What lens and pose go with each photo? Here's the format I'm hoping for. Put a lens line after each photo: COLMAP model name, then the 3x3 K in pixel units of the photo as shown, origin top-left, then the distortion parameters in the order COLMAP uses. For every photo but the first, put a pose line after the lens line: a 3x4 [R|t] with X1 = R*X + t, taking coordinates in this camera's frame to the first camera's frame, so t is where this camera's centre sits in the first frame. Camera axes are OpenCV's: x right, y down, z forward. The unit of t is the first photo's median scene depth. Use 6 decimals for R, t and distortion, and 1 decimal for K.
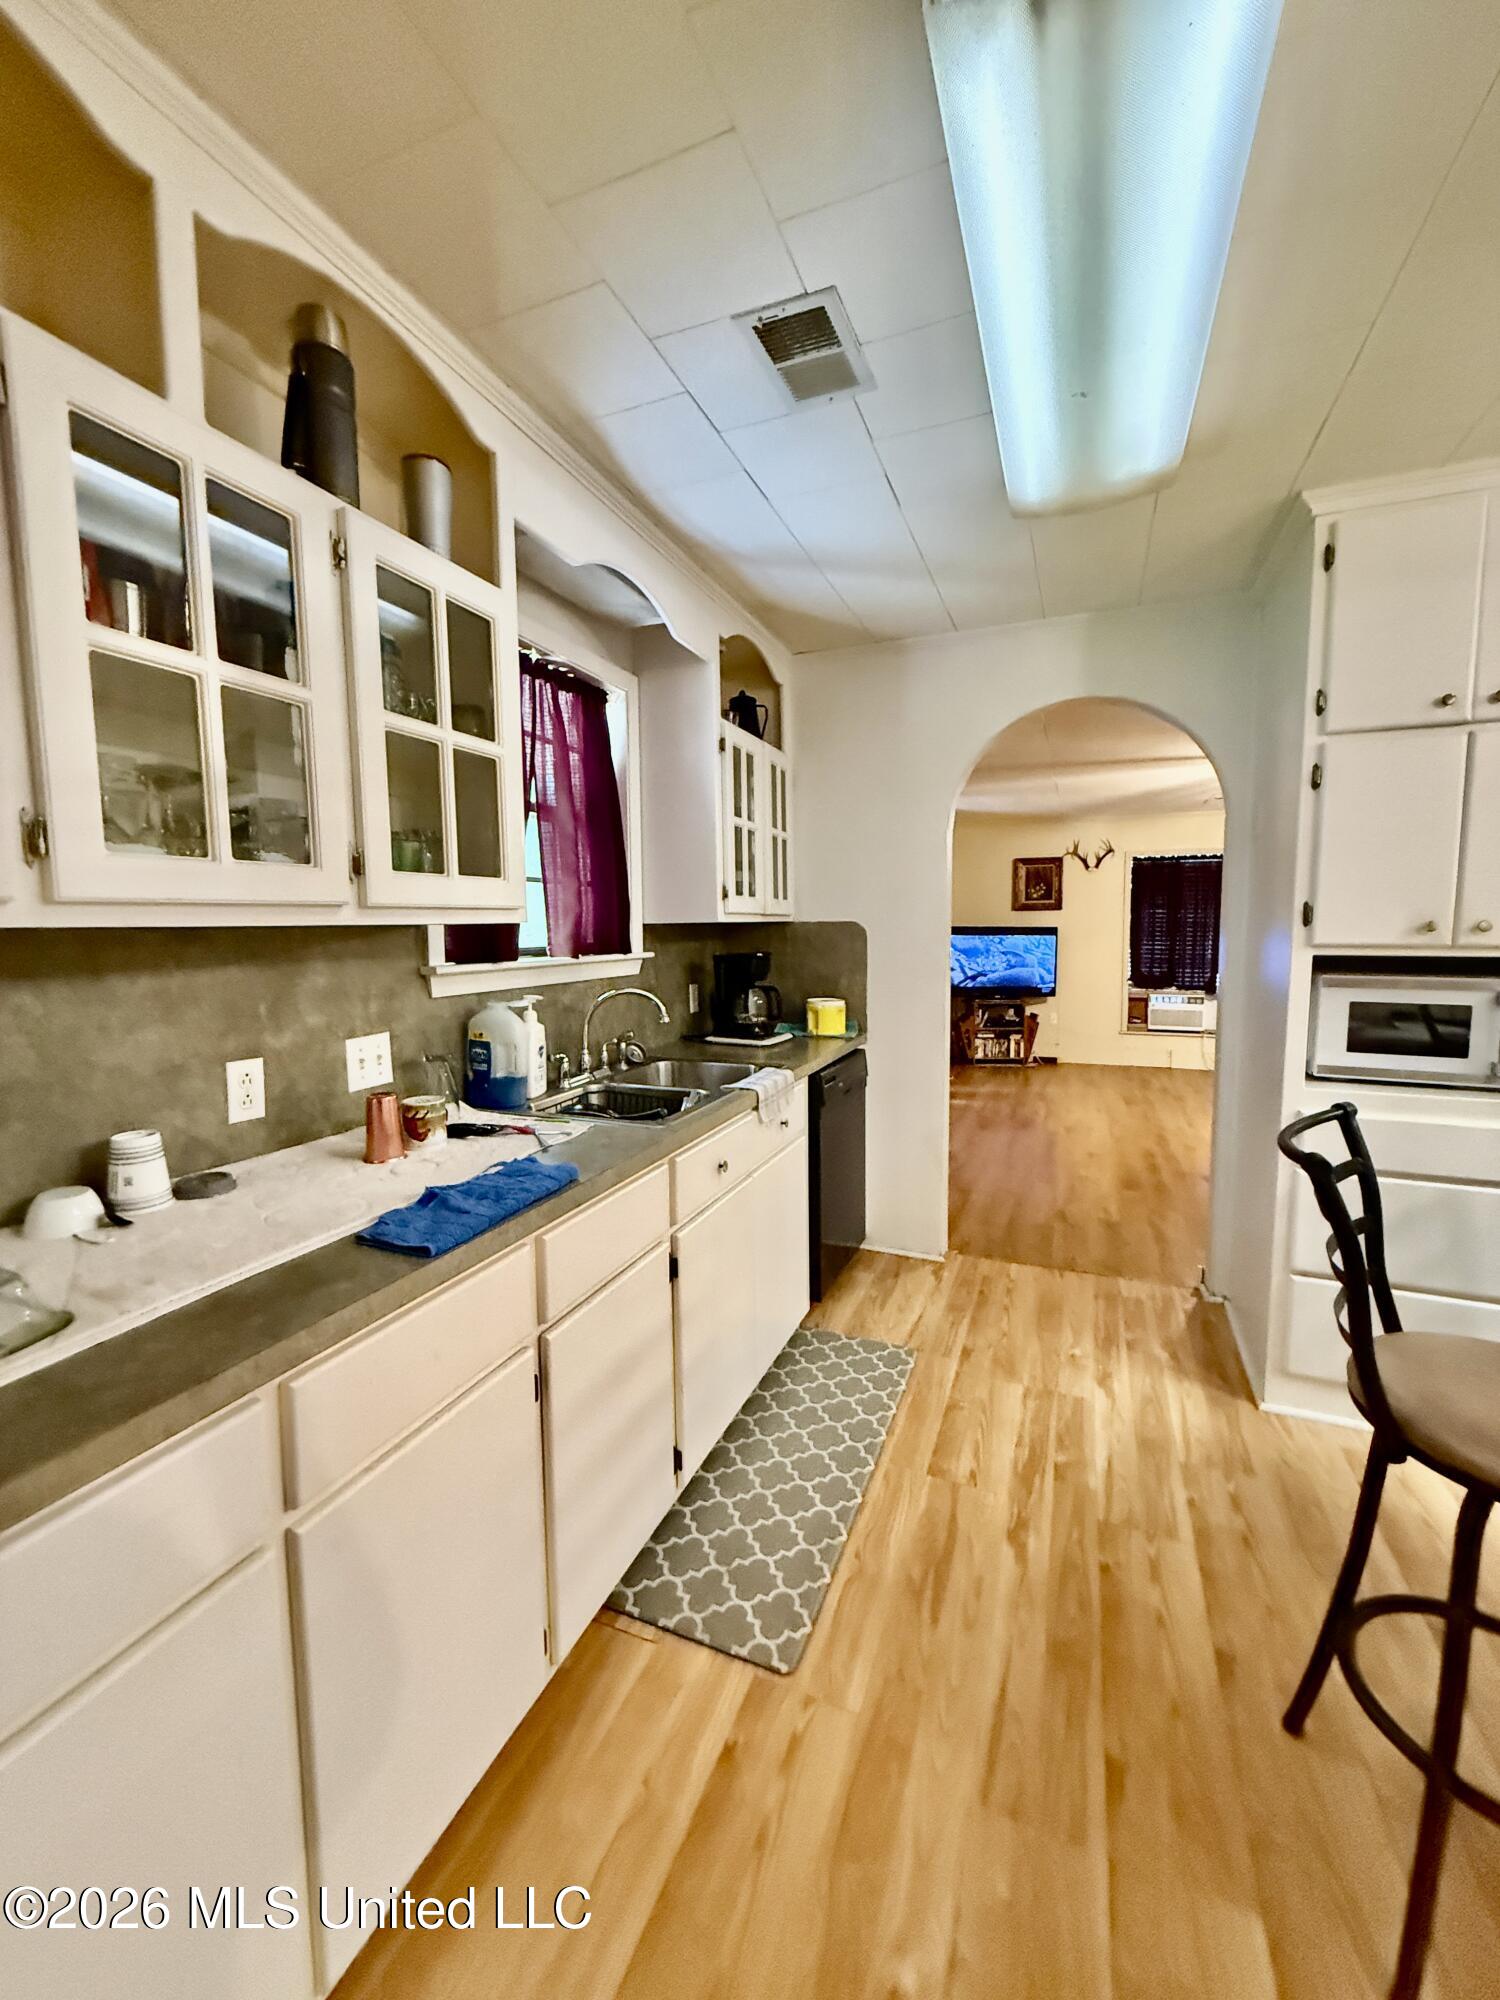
lens RADIAL K [[812.0, 0, 755.7], [0, 812.0, 996.8], [0, 0, 1]] dist [0.001643, -0.000475]
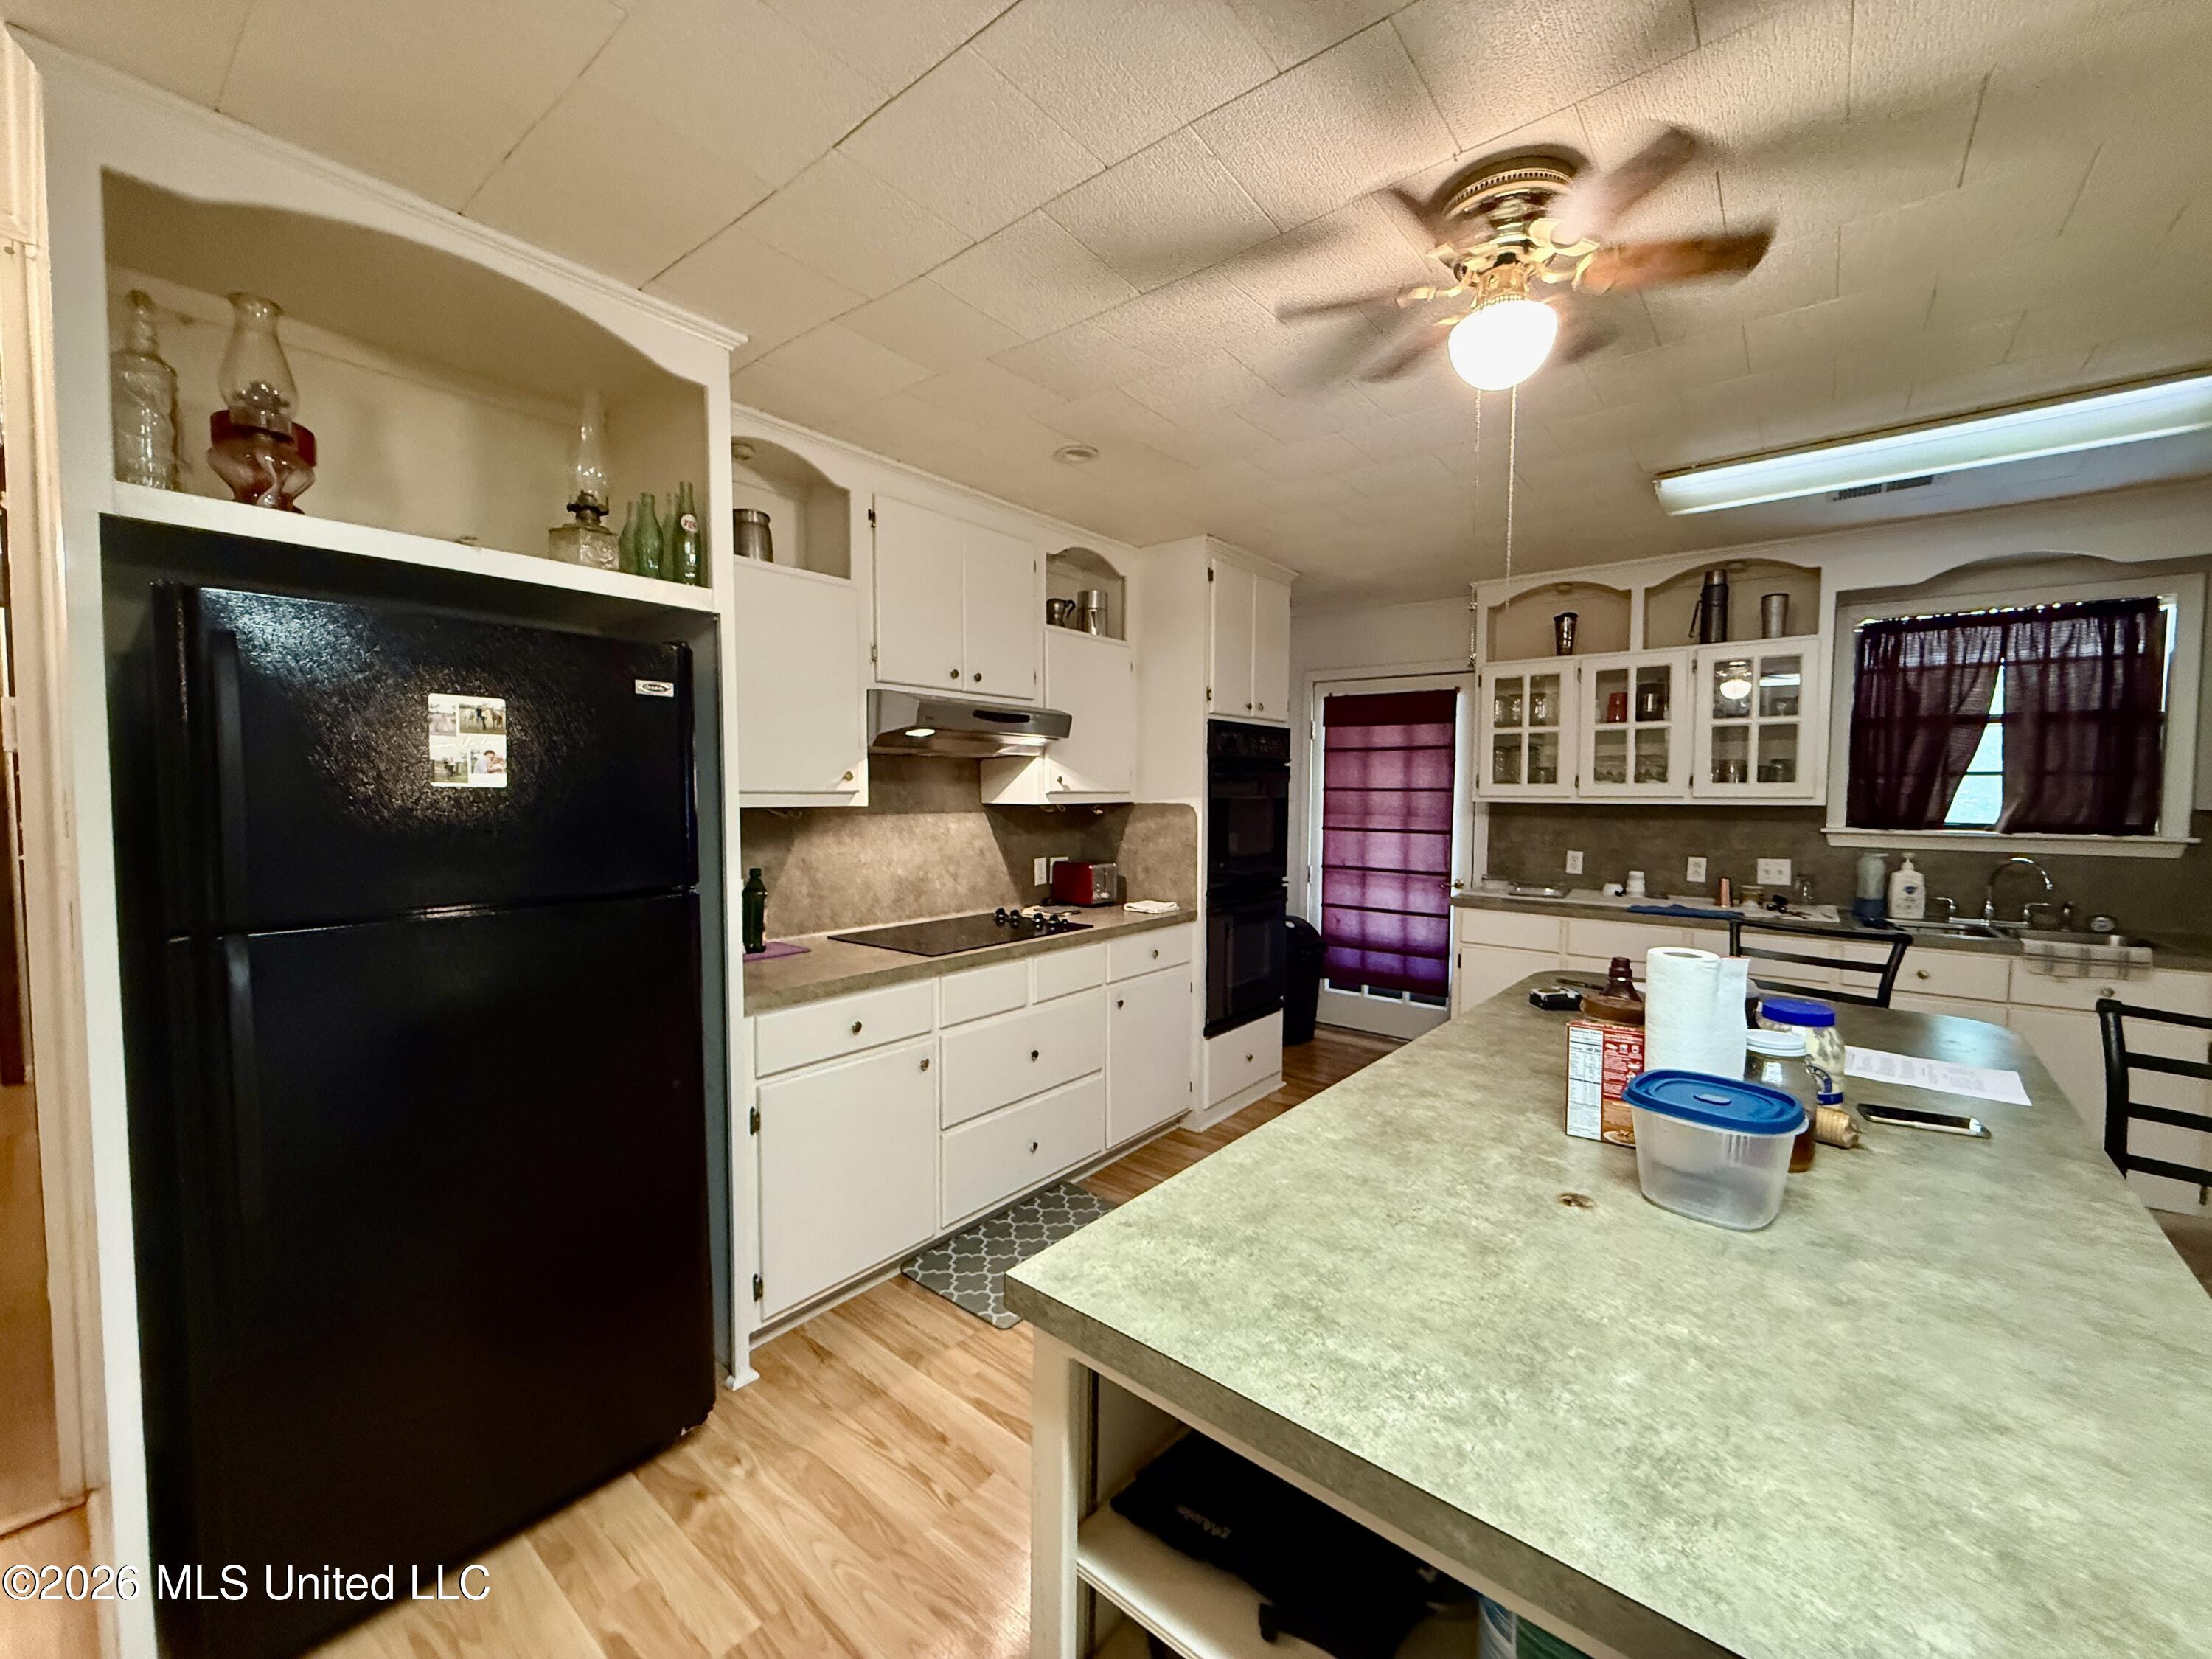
lens RADIAL K [[898.0, 0, 1078.1], [0, 898.0, 842.7], [0, 0, 1]] dist [0.001643, -0.000475]
pose [[-0.323243, 0.061720, -0.944301, 1.714976], [-0.087070, 0.991698, 0.094623, -0.041623], [0.942302, 0.112807, -0.315186, 0.044480]]
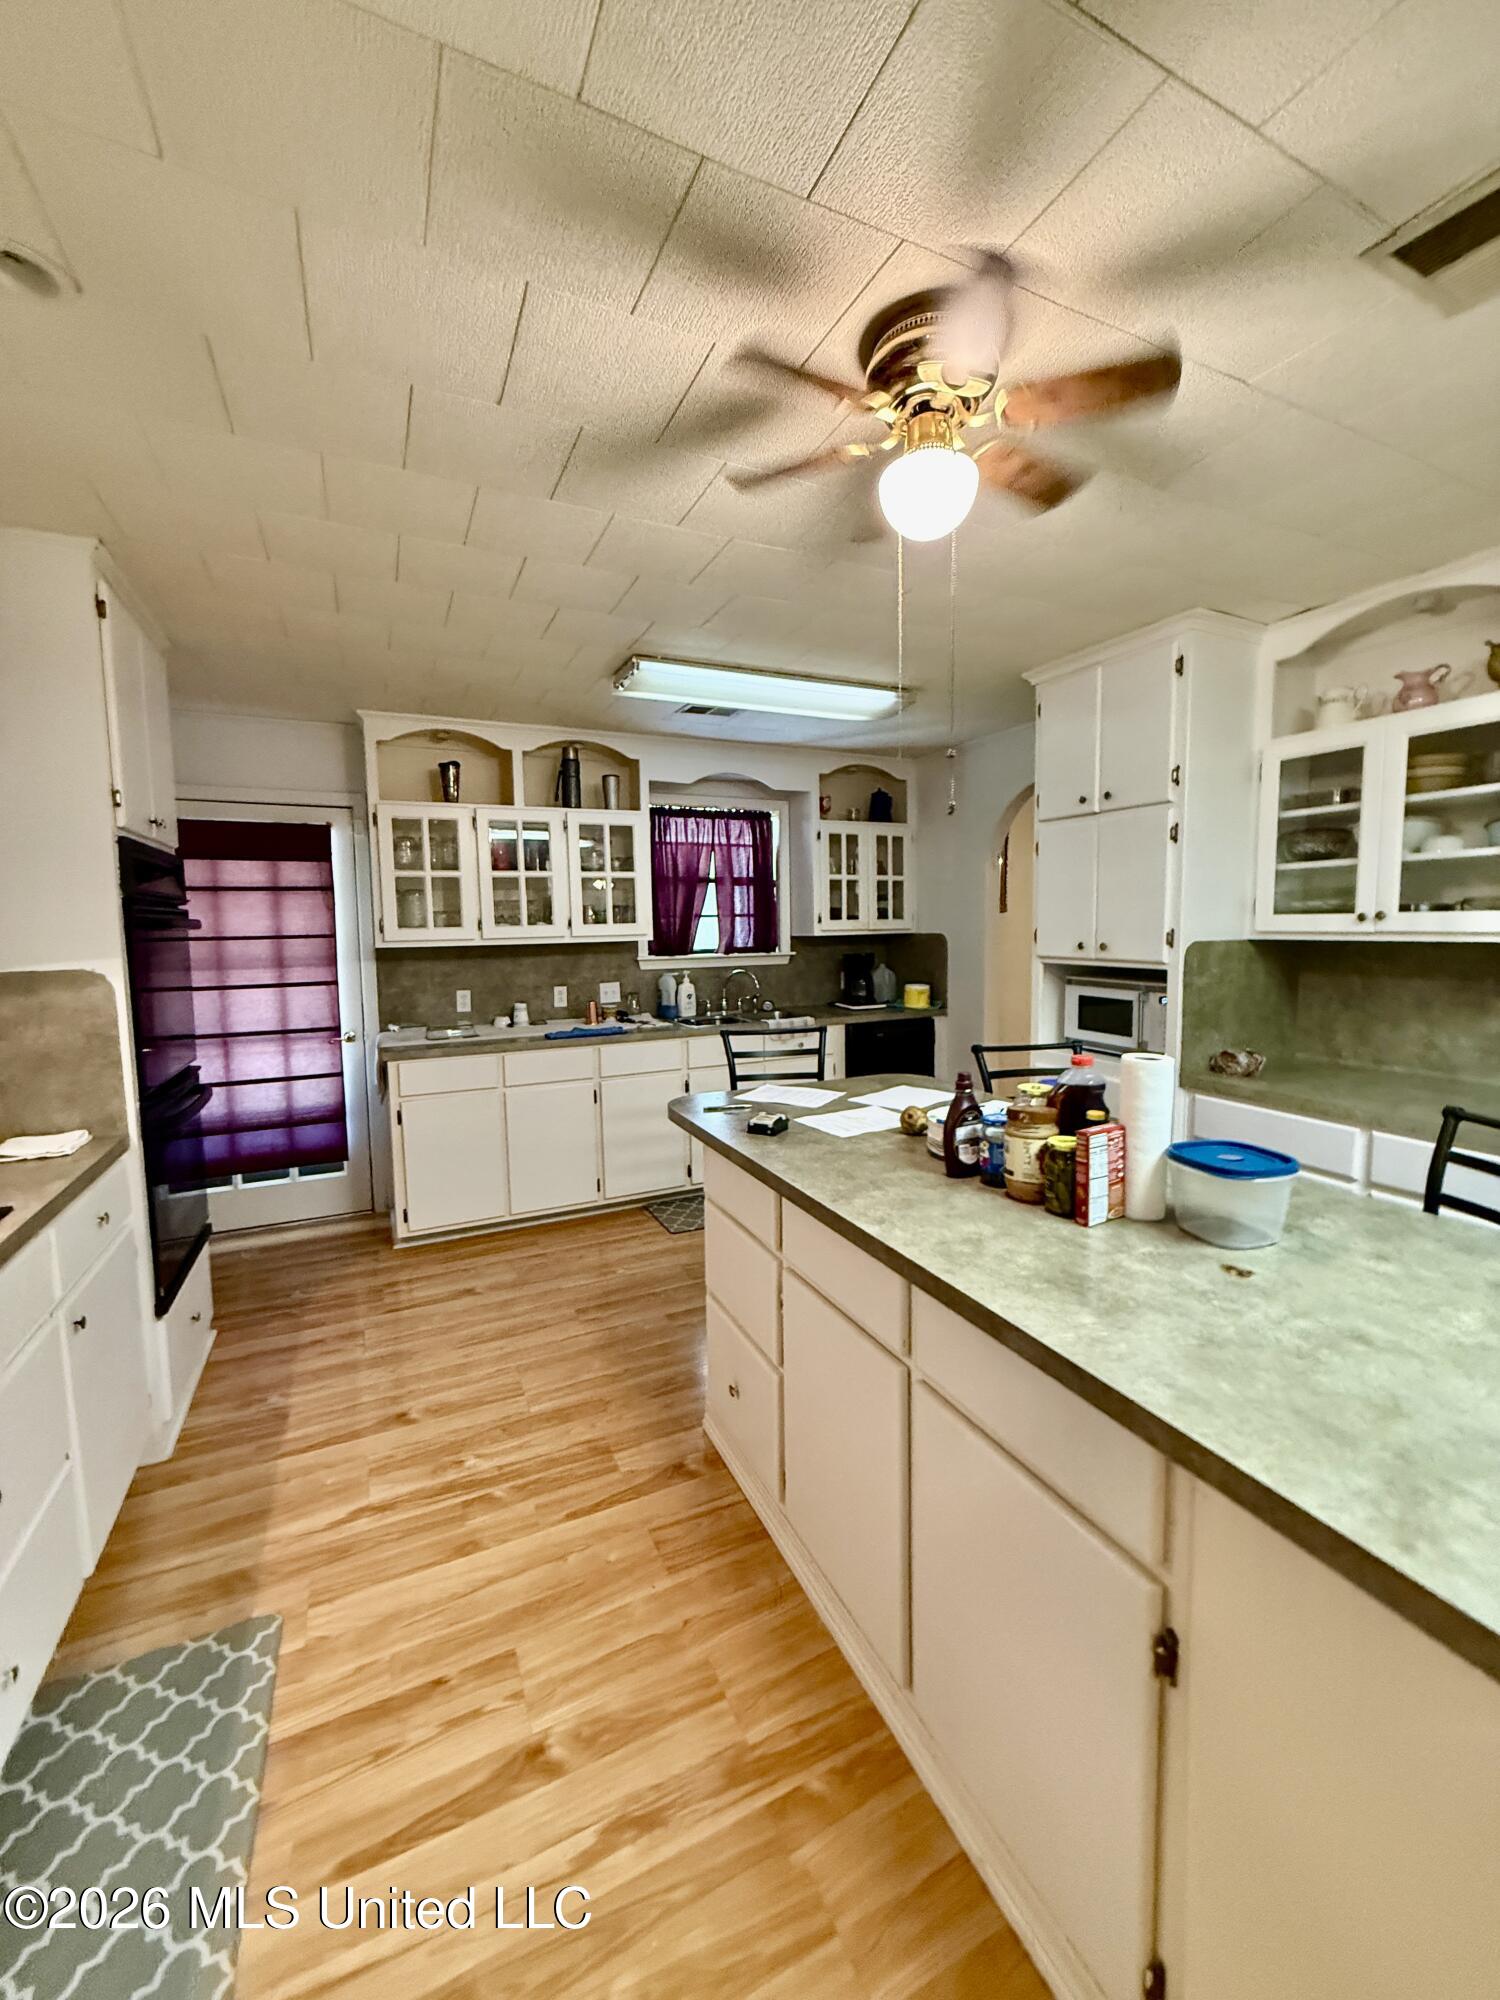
lens RADIAL K [[812.0, 0, 745.6], [0, 812.0, 996.6], [0, 0, 1]] dist [0.001643, -0.000475]
pose [[0.733741, 0.055757, -0.677137, 1.259760], [-0.048565, 0.998382, 0.029585, -0.005115], [0.677691, 0.011177, 0.735262, -0.490688]]
